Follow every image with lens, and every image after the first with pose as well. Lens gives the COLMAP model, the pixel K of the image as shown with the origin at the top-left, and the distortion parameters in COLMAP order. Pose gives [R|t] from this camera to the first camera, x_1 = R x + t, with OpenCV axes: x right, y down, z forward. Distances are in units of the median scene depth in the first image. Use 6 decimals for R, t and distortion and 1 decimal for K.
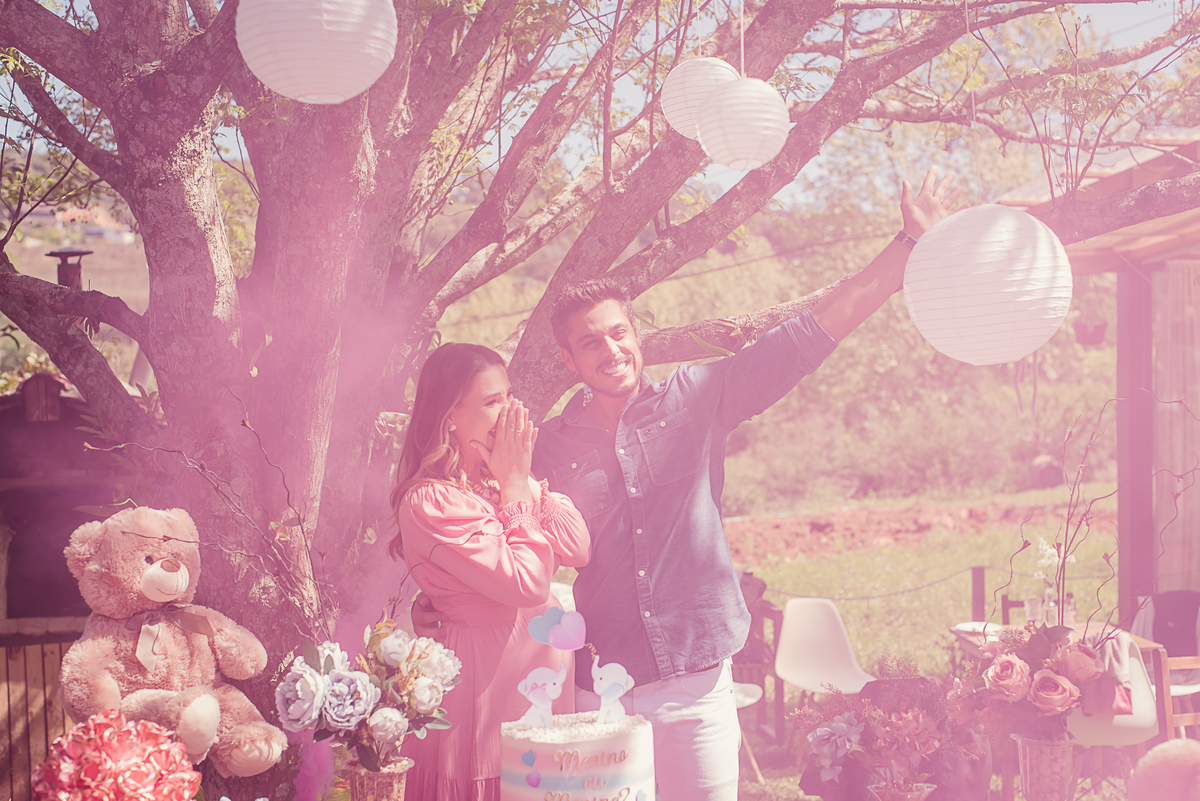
lens RADIAL K [[1843.4, 0, 635.6], [0, 1843.4, 394.8], [0, 0, 1]] dist [0.000059, 0.030238]
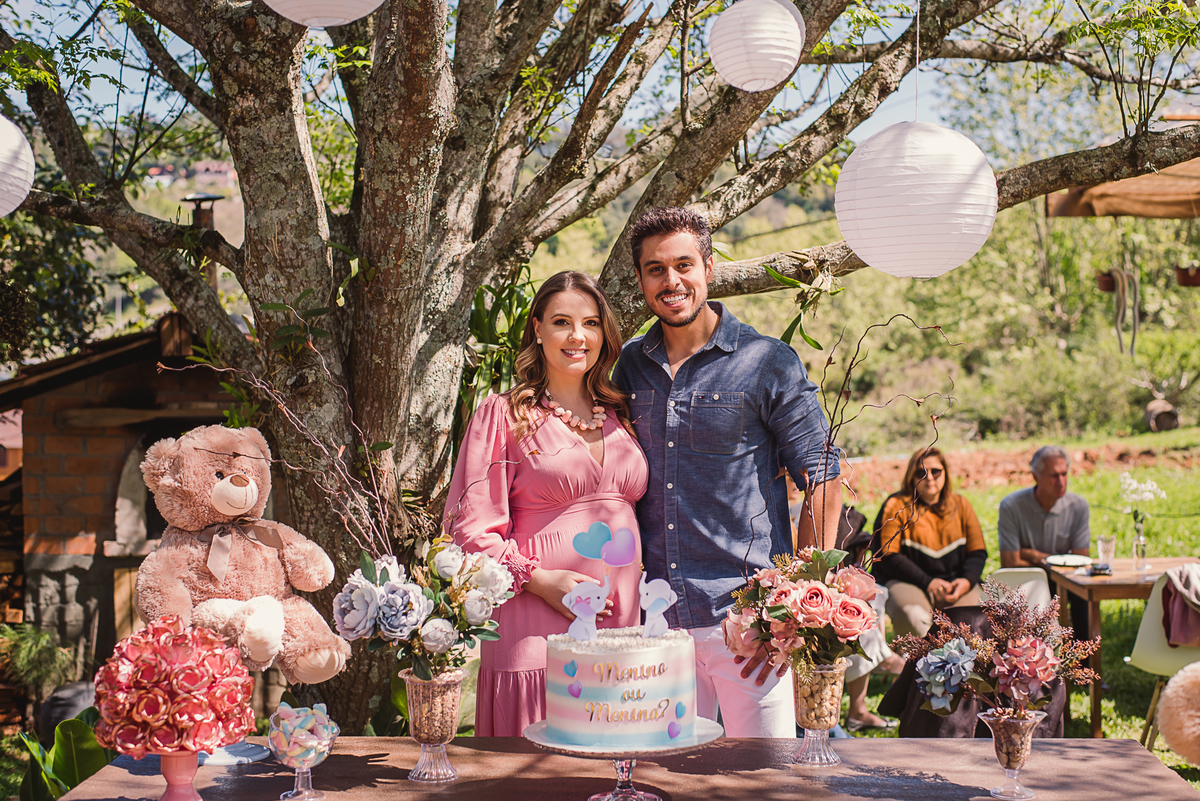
lens RADIAL K [[1752.9, 0, 625.7], [0, 1752.9, 397.3], [0, 0, 1]] dist [0.001459, 0.011091]
pose [[0.996759, 0.004827, -0.080300, 0.032892], [-0.002297, 0.999499, 0.031572, 0.009837], [0.080412, -0.031285, 0.996271, 0.022913]]
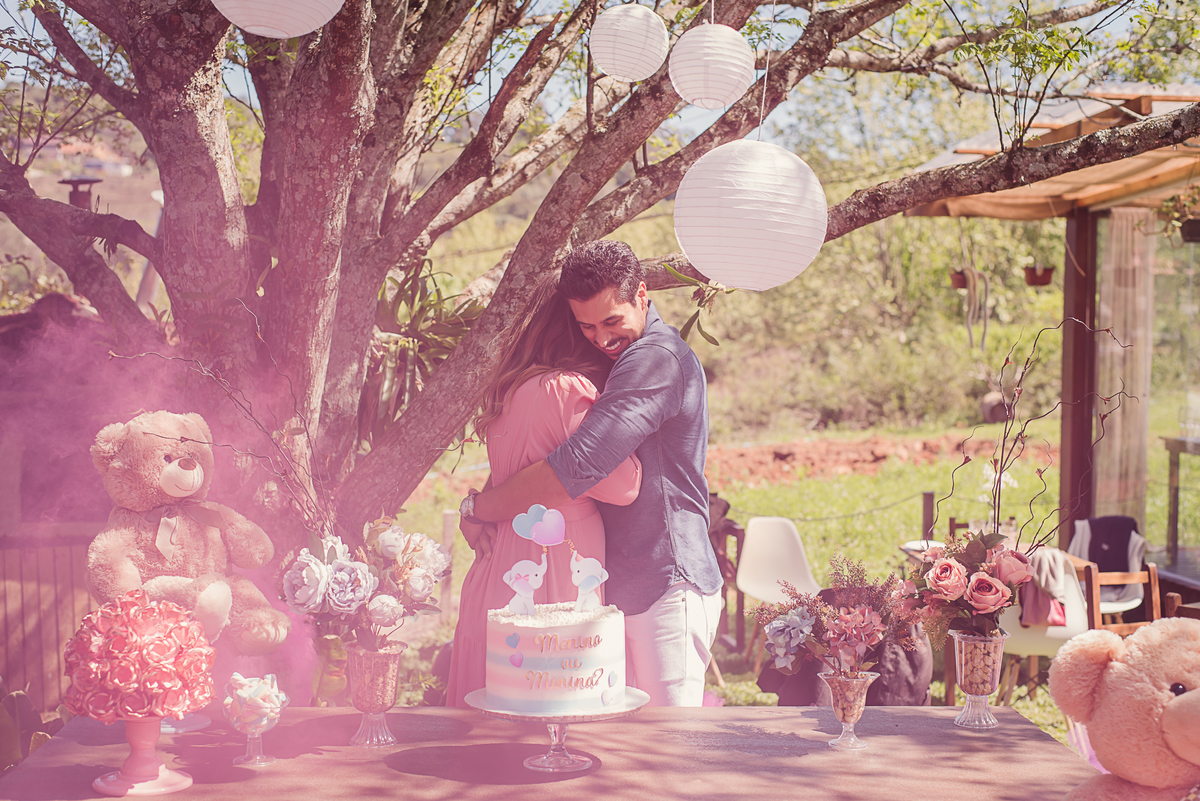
lens RADIAL K [[1752.9, 0, 625.7], [0, 1752.9, 397.3], [0, 0, 1]] dist [0.001459, 0.011091]
pose [[0.999800, 0.017491, 0.009731, -0.001706], [-0.017853, 0.999099, 0.038496, 0.005931], [-0.009049, -0.038662, 0.999211, -0.031690]]
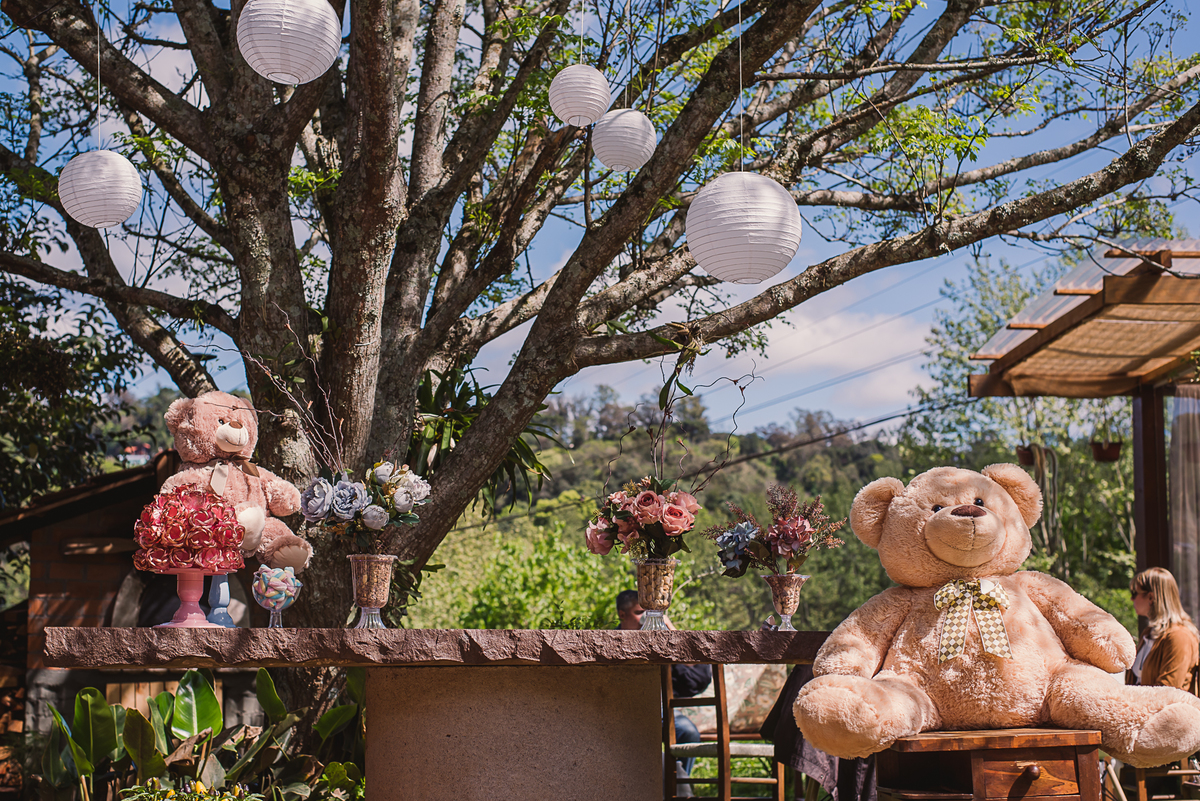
lens RADIAL K [[1842.4, 0, 563.0], [0, 1842.4, 435.0], [0, 0, 1]] dist [-0.001211, 0.019698]
pose [[0.993795, -0.001064, -0.111224, 0.118535], [-0.010362, 0.994720, -0.102098, 0.178775], [0.110745, 0.102617, 0.988537, -0.288462]]
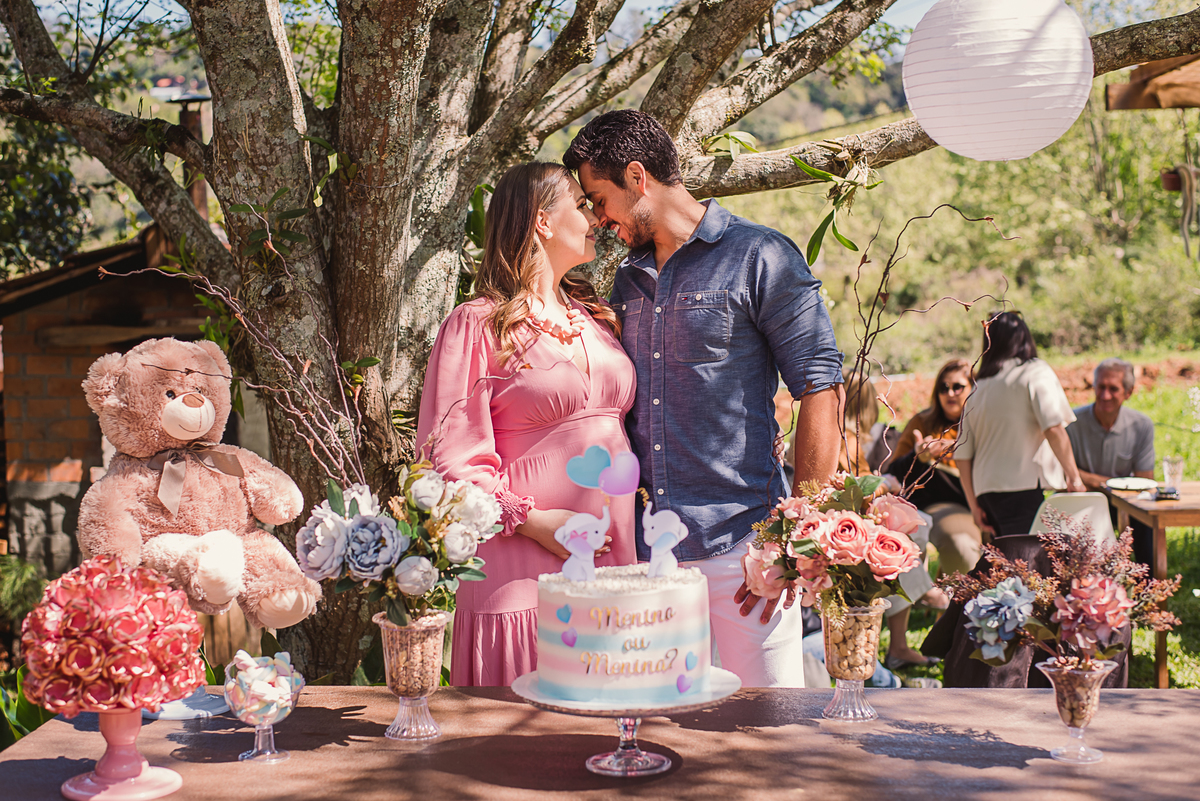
lens RADIAL K [[1831.6, 0, 577.4], [0, 1831.6, 386.5], [0, 0, 1]] dist [0.005045, 0.008937]
pose [[0.992436, 0.001697, -0.122755, 0.037342], [0.007061, 0.997460, 0.070878, 0.016016], [0.122563, -0.071208, 0.989903, 0.085883]]
